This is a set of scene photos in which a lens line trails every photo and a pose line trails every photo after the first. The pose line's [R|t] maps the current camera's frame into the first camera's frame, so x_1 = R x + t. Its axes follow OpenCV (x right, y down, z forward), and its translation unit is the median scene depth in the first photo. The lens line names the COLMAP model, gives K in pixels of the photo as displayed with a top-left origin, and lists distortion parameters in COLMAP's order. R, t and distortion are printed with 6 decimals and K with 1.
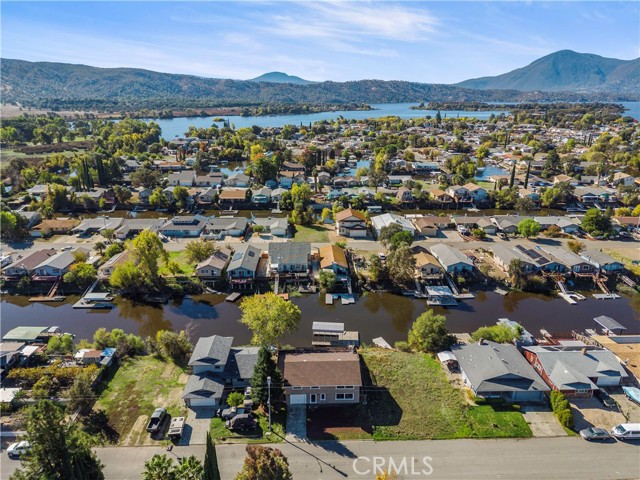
lens RADIAL K [[424.9, 0, 318.9], [0, 424.9, 243.5], [0, 0, 1]] dist [0.045516, -0.050022]
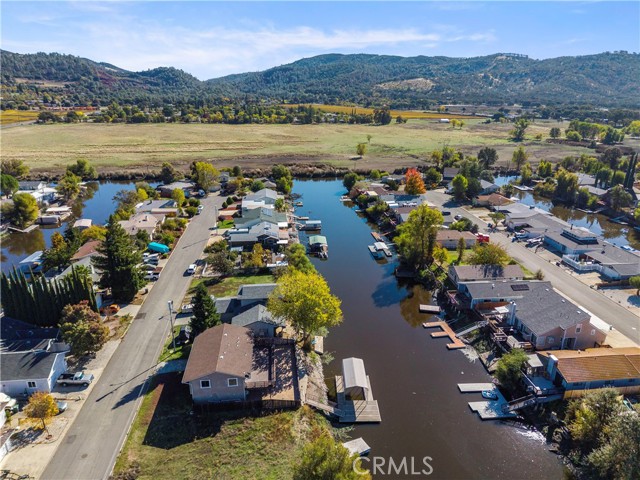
lens RADIAL K [[424.9, 0, 318.9], [0, 424.9, 243.5], [0, 0, 1]] dist [0.045516, -0.050022]
pose [[0.081168, 0.331756, -0.939867, 0.465149], [-0.334613, 0.897319, 0.287840, -0.136462], [0.938854, 0.291128, 0.183844, 0.582045]]
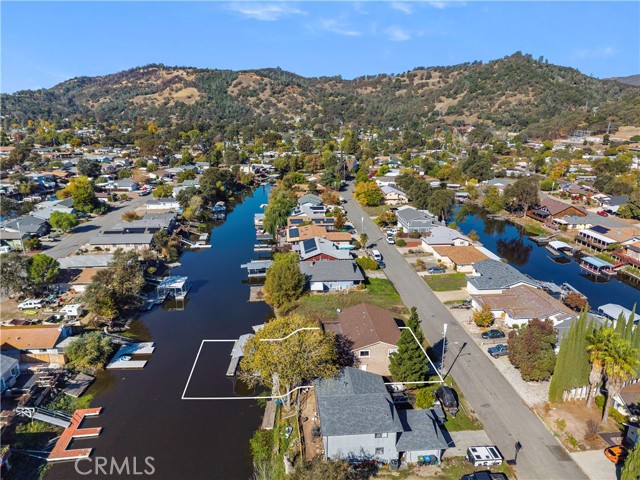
lens RADIAL K [[424.9, 0, 318.9], [0, 424.9, 243.5], [0, 0, 1]] dist [0.045516, -0.050022]
pose [[-0.055823, -0.300044, 0.952291, -0.493968], [0.322254, 0.897319, 0.301614, -0.115618], [-0.945006, 0.323717, 0.046599, 0.606825]]
